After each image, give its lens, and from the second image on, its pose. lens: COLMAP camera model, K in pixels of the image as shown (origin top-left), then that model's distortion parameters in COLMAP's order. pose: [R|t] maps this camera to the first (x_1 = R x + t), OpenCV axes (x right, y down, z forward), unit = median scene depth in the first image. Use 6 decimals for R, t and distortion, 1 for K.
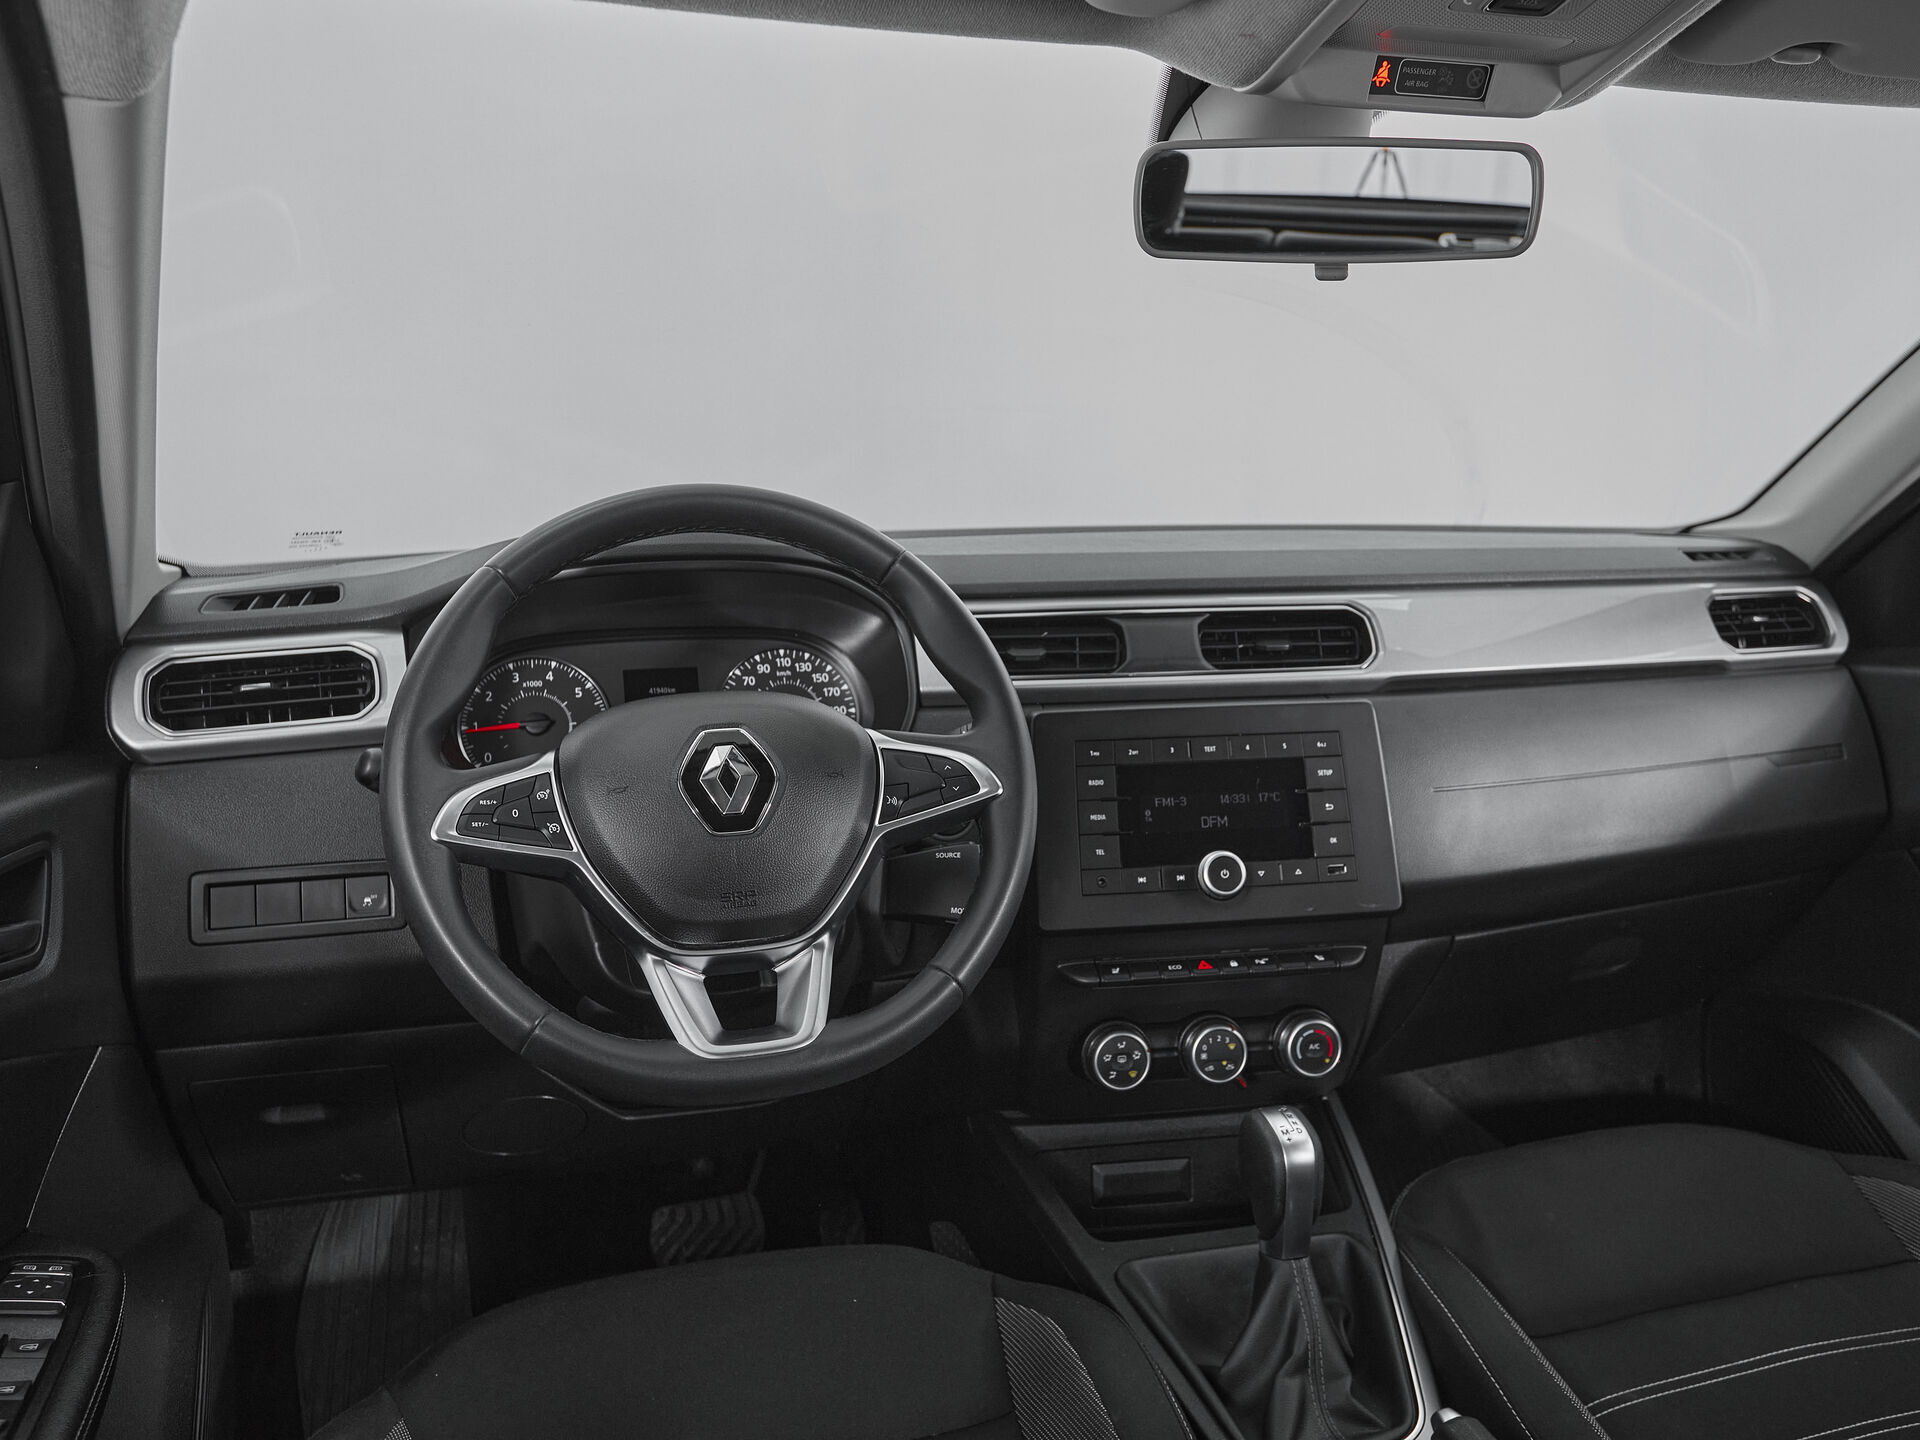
lens RADIAL K [[1522.5, 0, 901.6], [0, 1522.5, 655.2], [0, 0, 1]] dist [-0.036489, 0.004417]
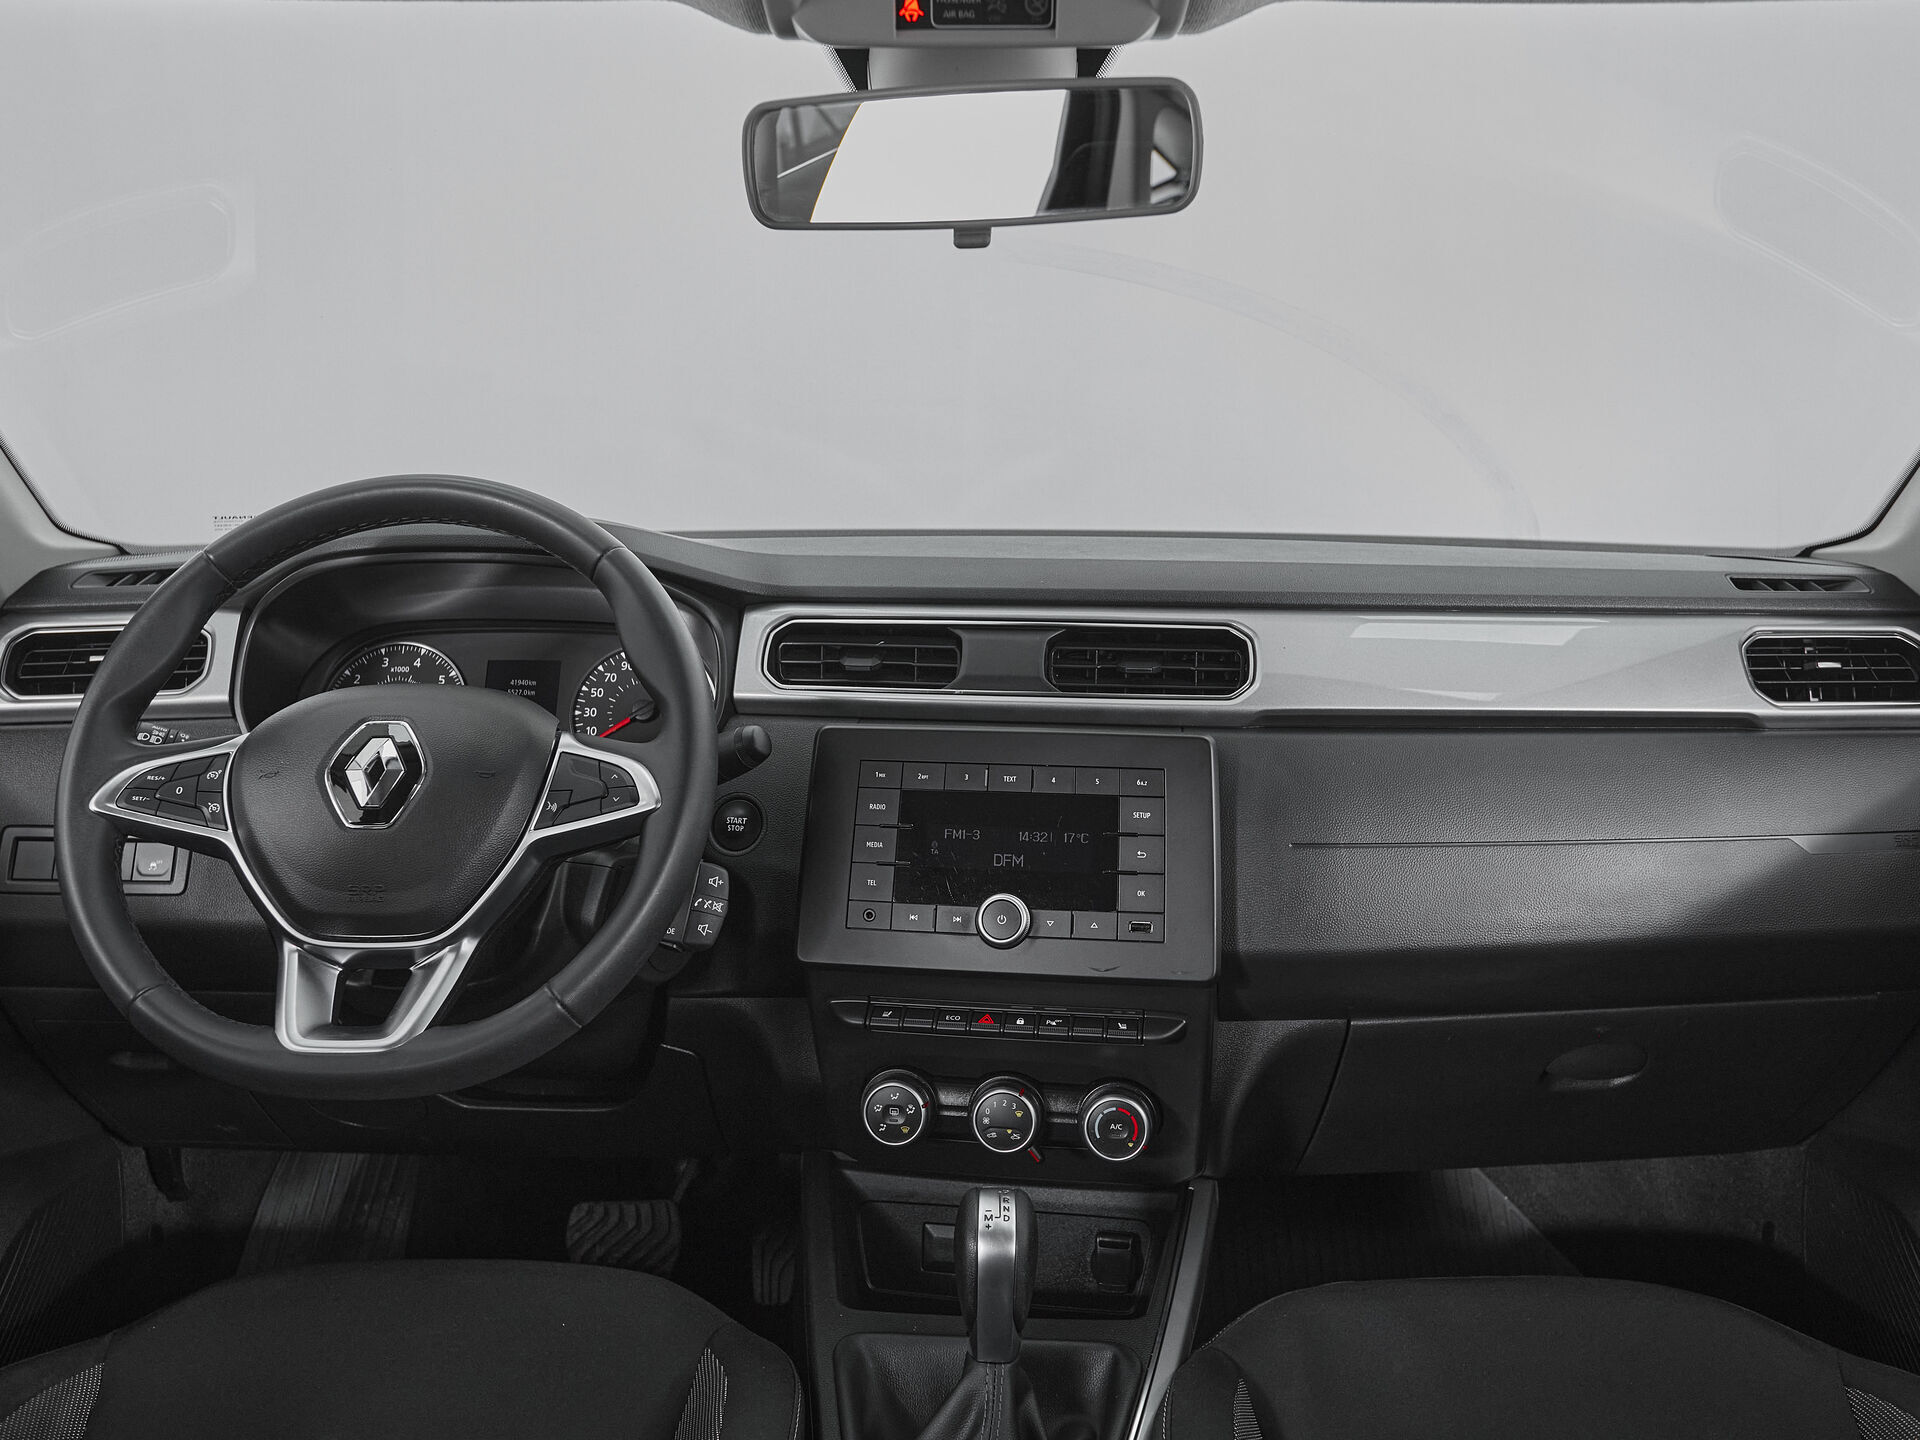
lens RADIAL K [[1532.6, 0, 960.1], [0, 1532.6, 639.4], [0, 0, 1]] dist [-0.064073, 0.075452]
pose [[0.960424, 0.043717, -0.275092, 0.415663], [-0.047424, 0.998851, -0.006836, -0.012545], [0.274477, 0.019611, 0.961394, 0.123678]]
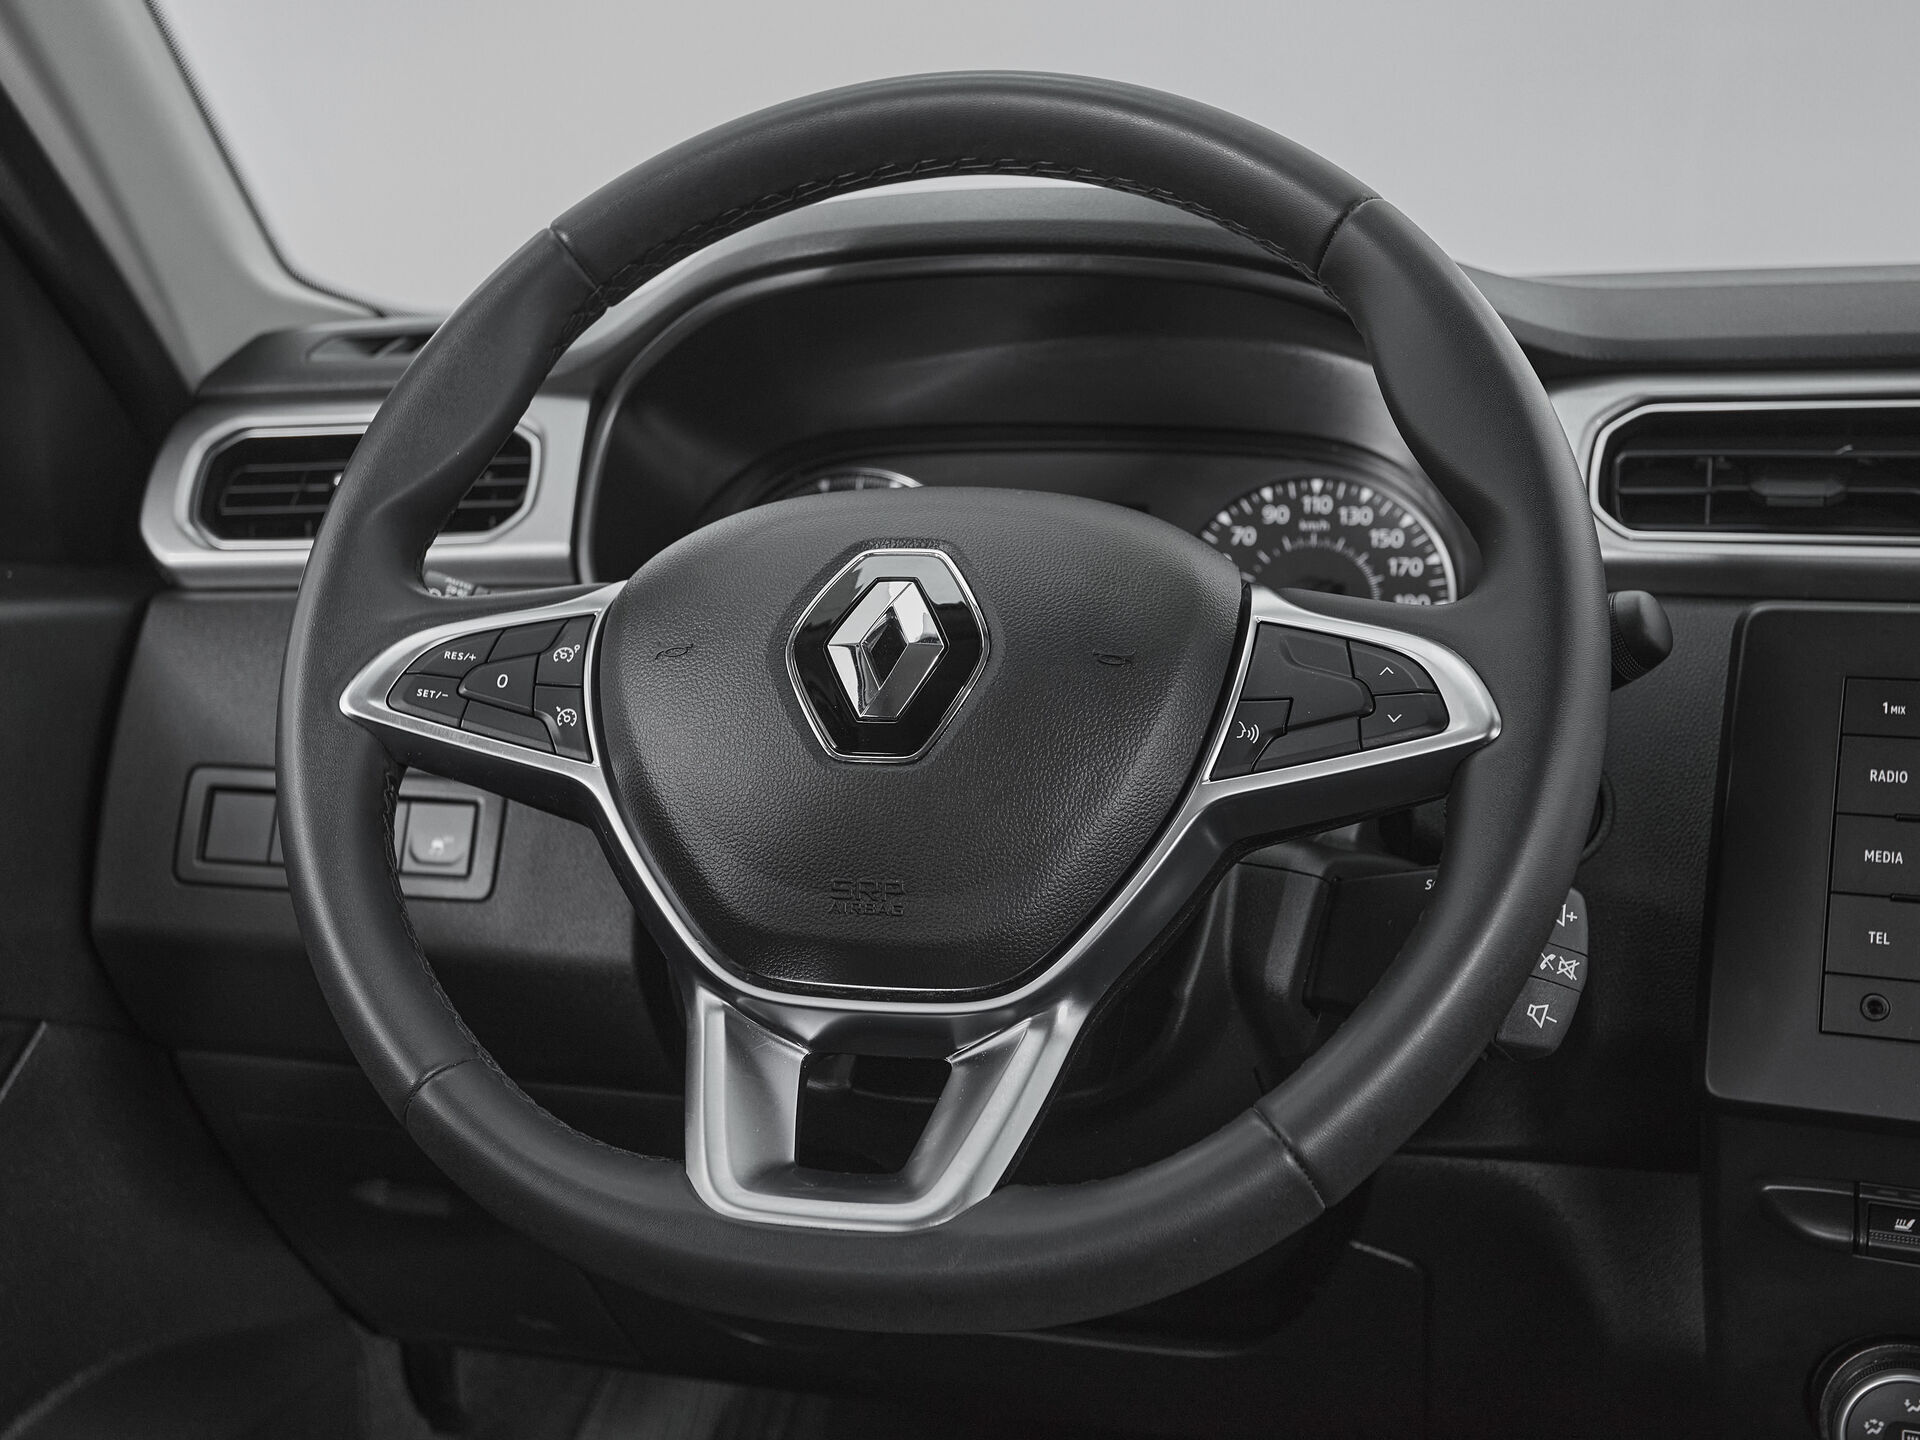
lens RADIAL K [[2166.7, 0, 959.1], [0, 2166.7, 667.2], [0, 0, 1]] dist [0.000744, 0.027112]
pose [[0.870974, 0.068660, -0.486508, 0.190558], [-0.068516, 0.997486, 0.018113, 0.058894], [0.486528, 0.017558, 0.873489, 0.334590]]
